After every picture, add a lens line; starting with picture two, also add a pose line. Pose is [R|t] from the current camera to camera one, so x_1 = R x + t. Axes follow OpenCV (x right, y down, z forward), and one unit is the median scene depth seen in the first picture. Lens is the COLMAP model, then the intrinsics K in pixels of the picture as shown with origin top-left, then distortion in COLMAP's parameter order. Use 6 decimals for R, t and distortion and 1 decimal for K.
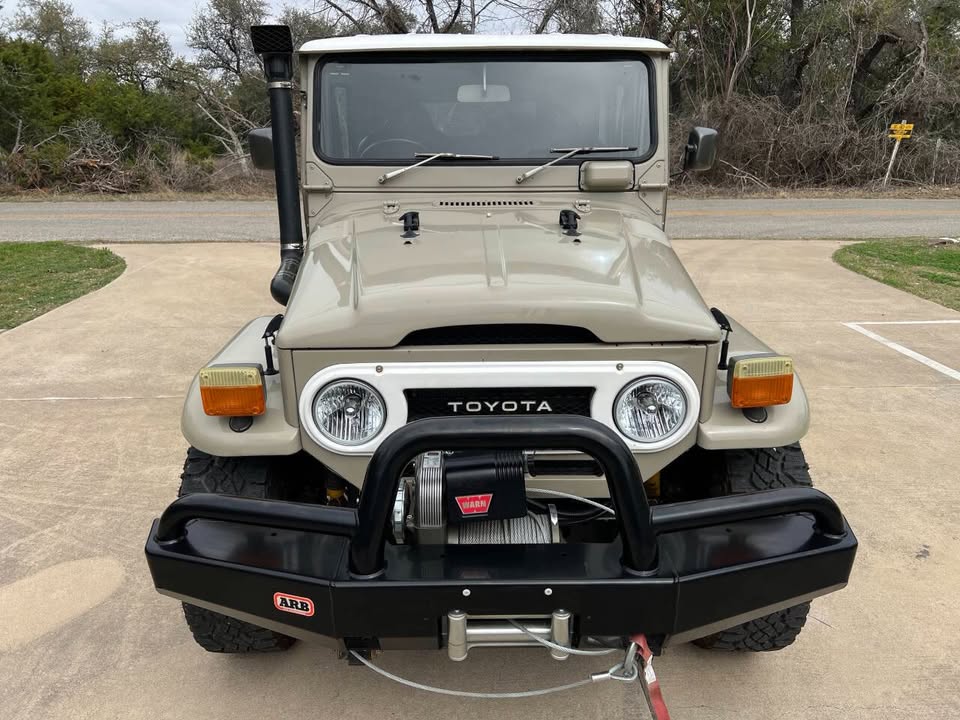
lens RADIAL K [[721.3, 0, 476.6], [0, 721.3, 354.3], [0, 0, 1]] dist [0.053693, -0.058517]
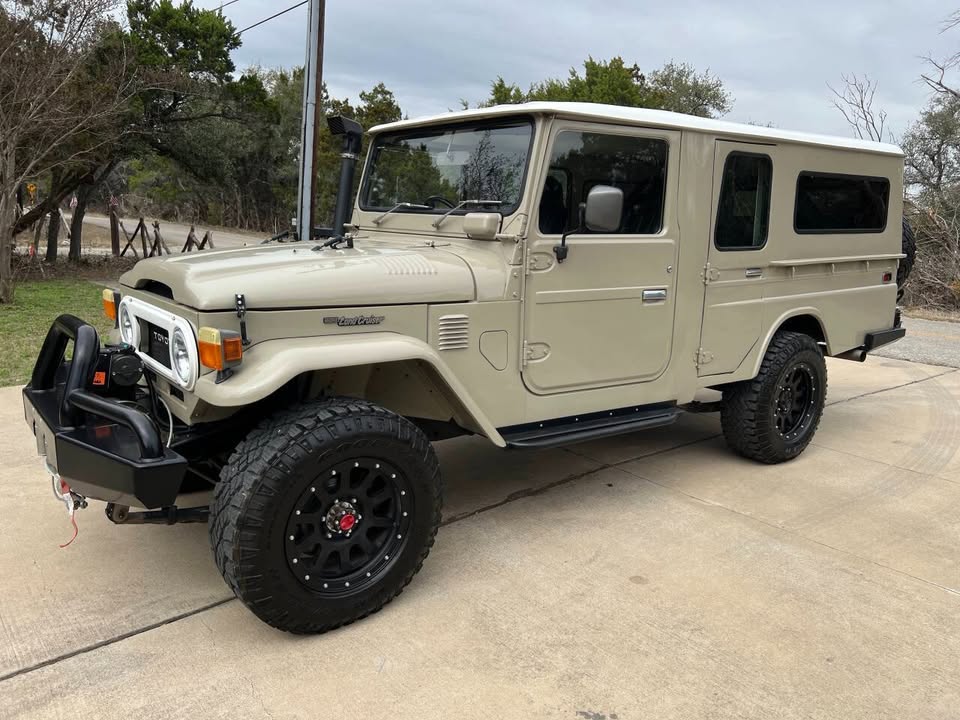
lens RADIAL K [[721.3, 0, 482.1], [0, 721.3, 360.3], [0, 0, 1]] dist [0.053693, -0.058517]
pose [[0.614544, 0.179017, -0.768302, 1.442377], [-0.286826, 0.957963, -0.006215, -0.059963], [0.734892, 0.224188, 0.640057, 0.474797]]
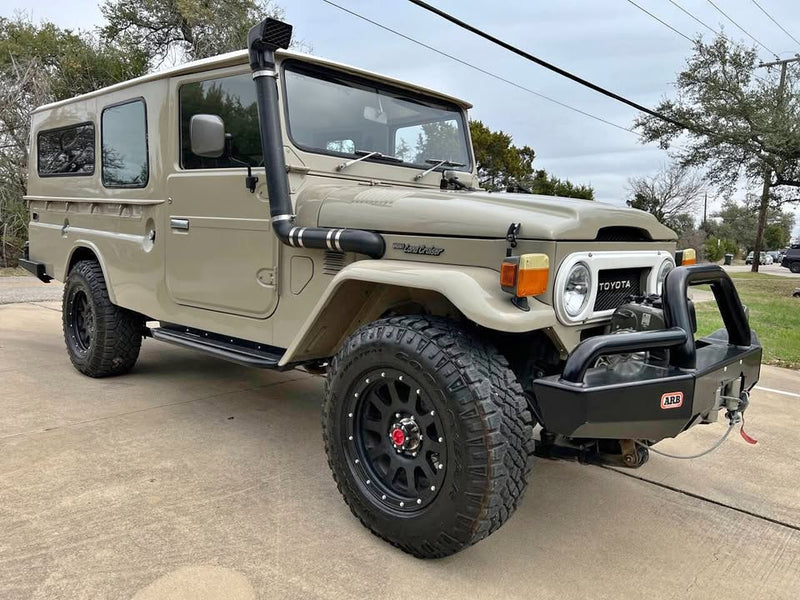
lens RADIAL K [[601.1, 0, 398.7], [0, 601.1, 303.9], [0, 0, 1]] dist [0.053693, -0.058517]
pose [[0.706577, -0.058533, 0.705211, -1.061002], [0.191360, 0.975248, -0.110785, 0.147155], [-0.681271, 0.213227, 0.700289, 0.387900]]
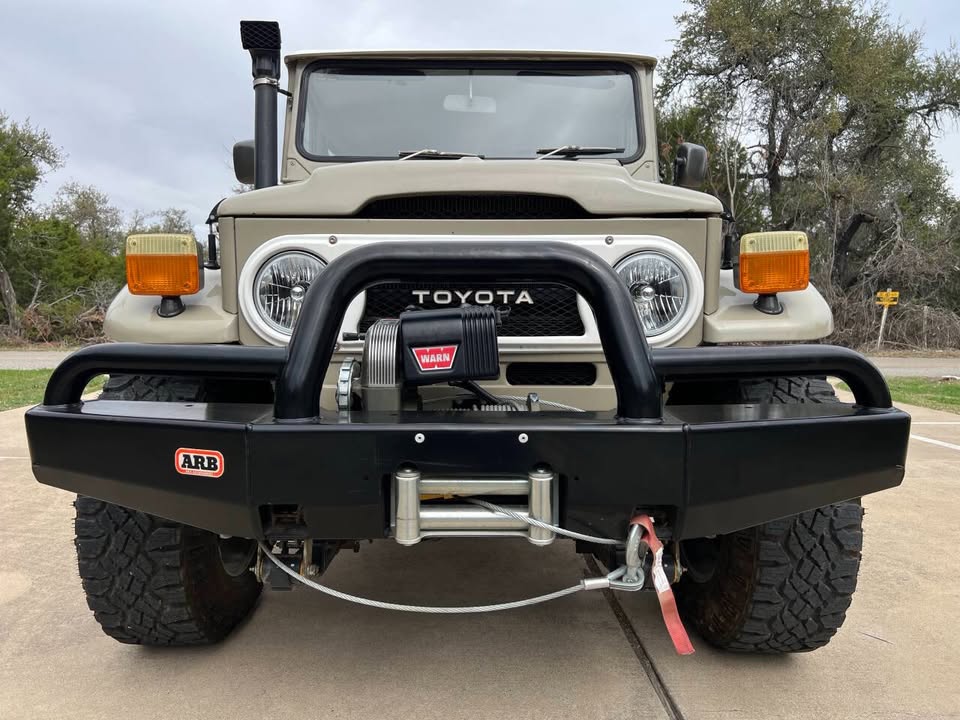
lens RADIAL K [[721.3, 0, 476.2], [0, 721.3, 354.7], [0, 0, 1]] dist [0.053693, -0.058517]
pose [[0.999941, 0.009874, -0.004595, 0.036922], [-0.010710, 0.968193, -0.249974, 0.319584], [0.001981, 0.250009, 0.968242, 0.161931]]
